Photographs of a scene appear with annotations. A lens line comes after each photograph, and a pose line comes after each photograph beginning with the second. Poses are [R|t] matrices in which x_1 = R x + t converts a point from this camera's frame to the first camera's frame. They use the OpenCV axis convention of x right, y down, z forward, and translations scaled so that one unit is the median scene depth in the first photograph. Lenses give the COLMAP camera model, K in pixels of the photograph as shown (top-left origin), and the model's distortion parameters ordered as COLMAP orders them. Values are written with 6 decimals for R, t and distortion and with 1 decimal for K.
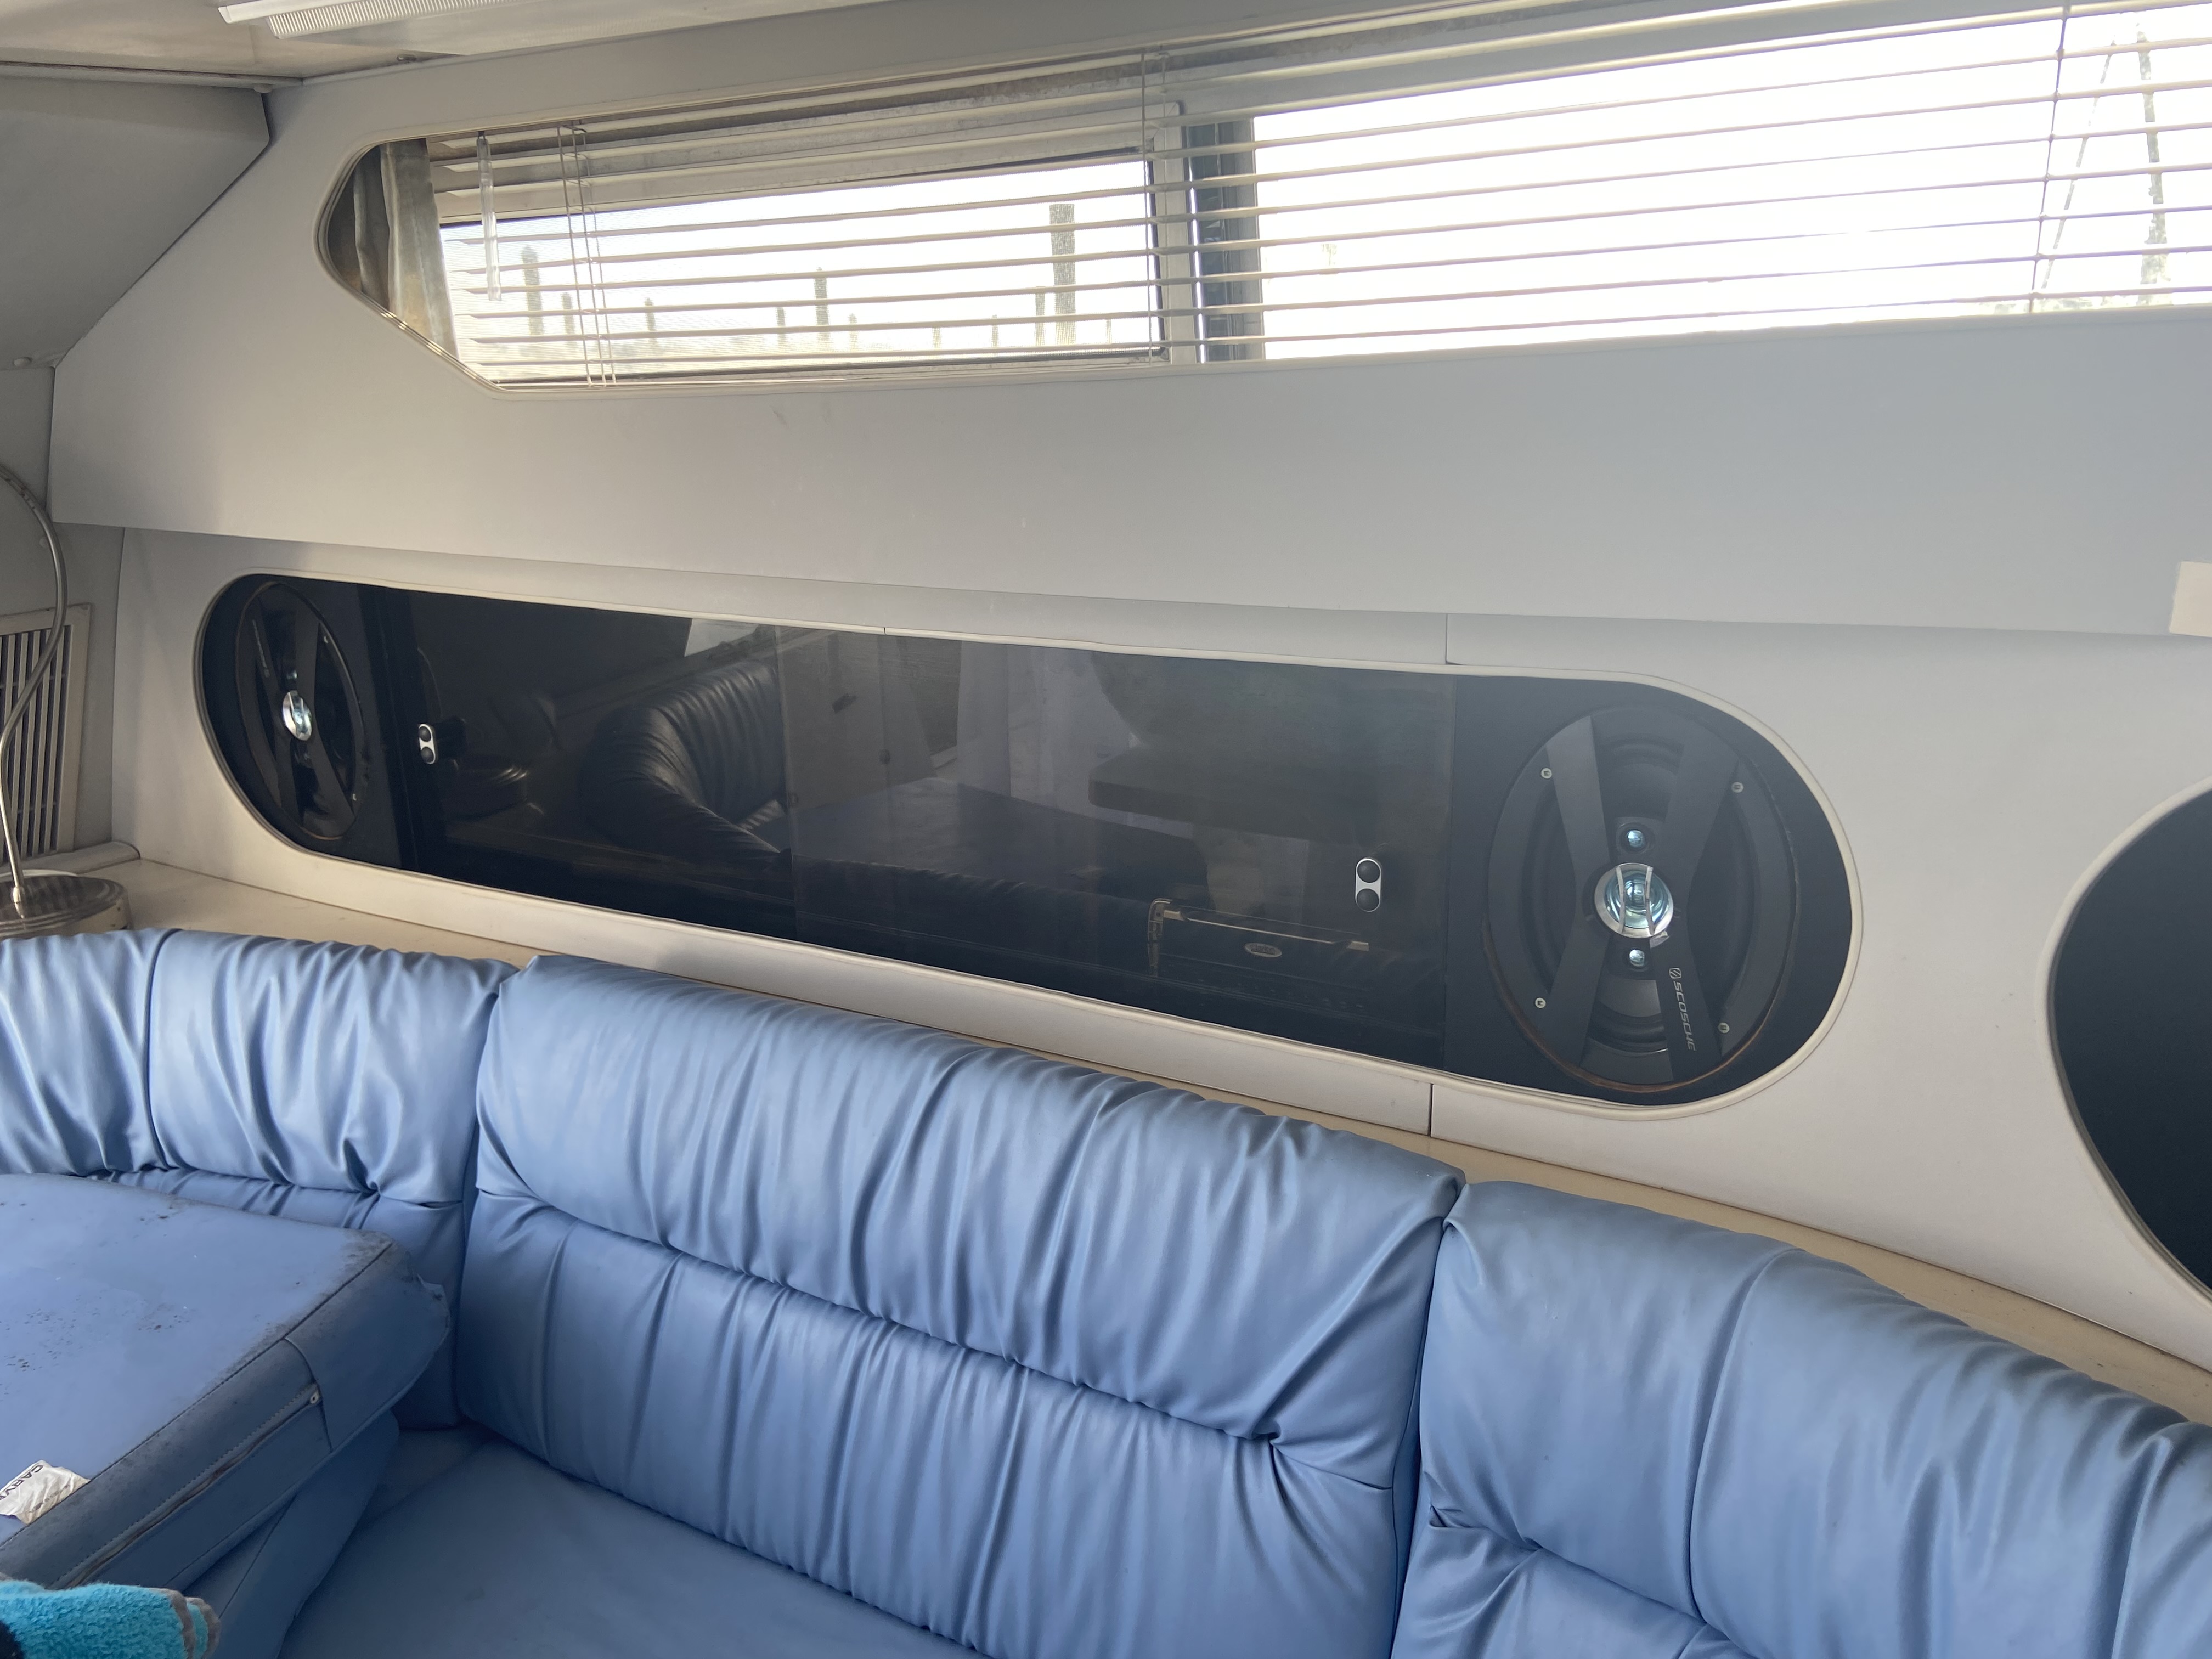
lens RADIAL K [[1682.4, 0, 1055.4], [0, 1682.4, 836.1], [0, 0, 1]] dist [0.125960, -0.191840]
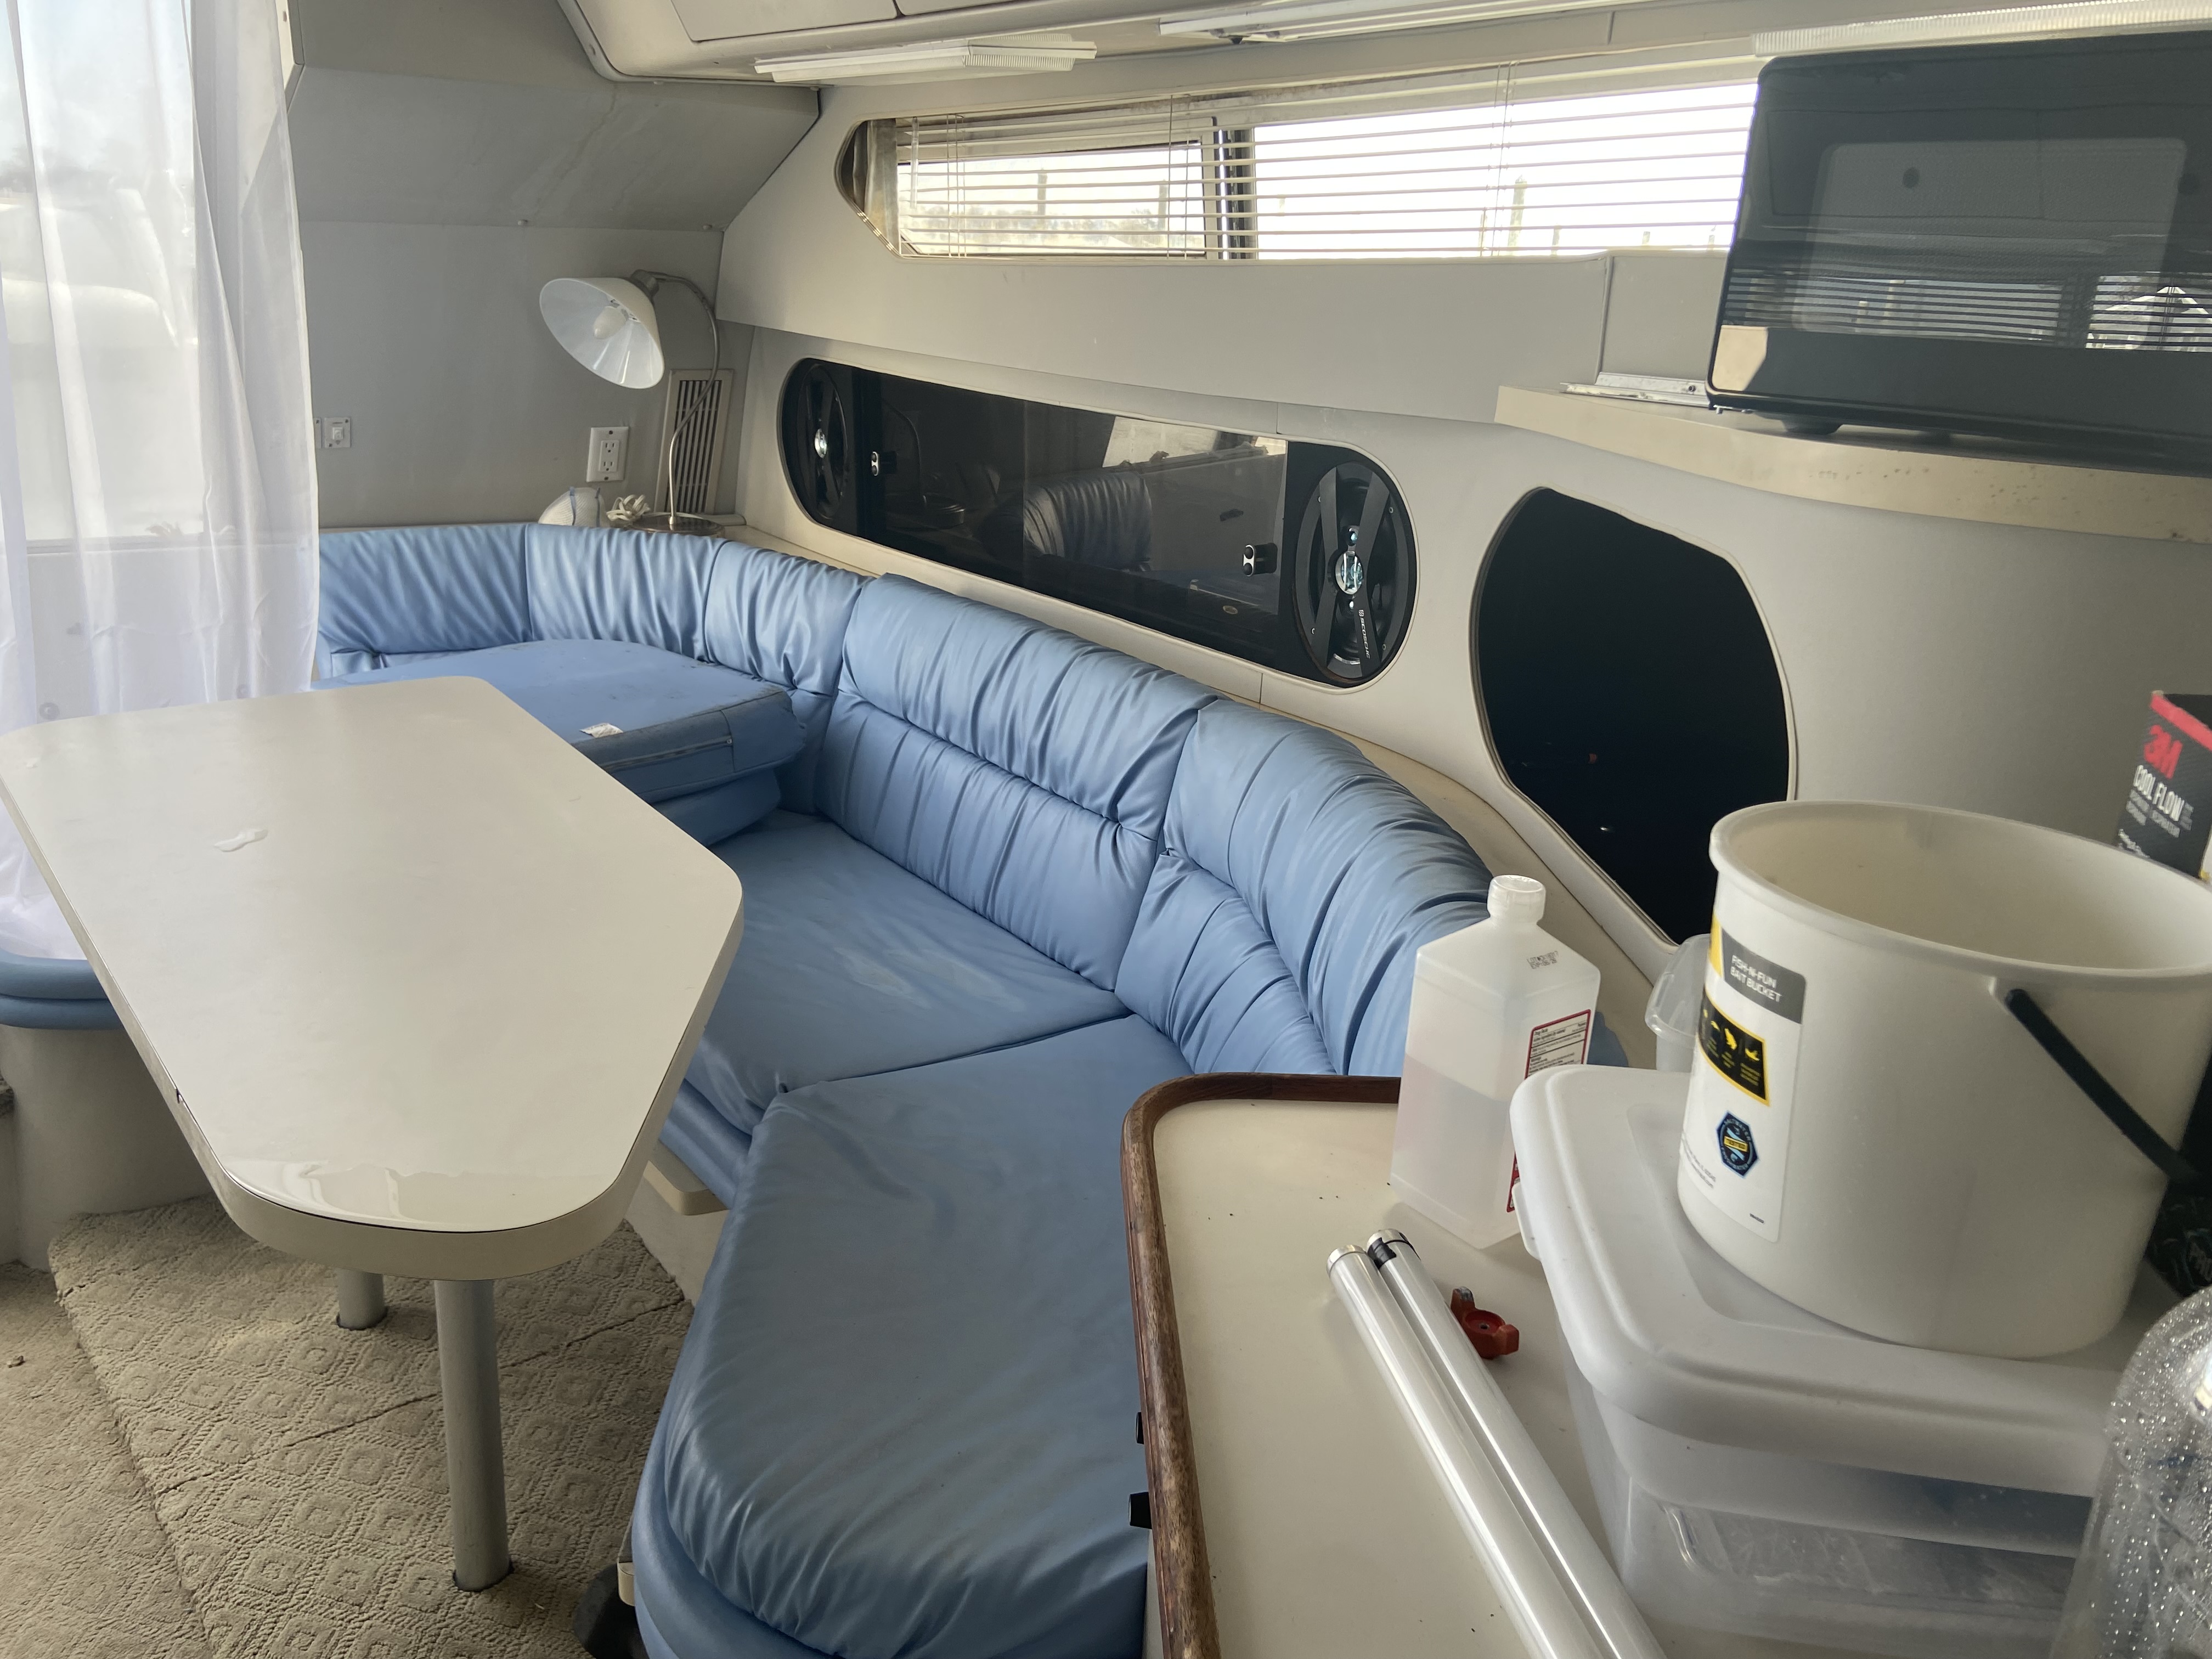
lens RADIAL K [[1682.4, 0, 1055.4], [0, 1682.4, 836.1], [0, 0, 1]] dist [0.125960, -0.191840]
pose [[0.910052, 0.184654, -0.371089, 0.637325], [-0.162852, 0.982578, 0.089555, 0.167919], [0.381161, -0.021067, 0.924269, -0.675756]]
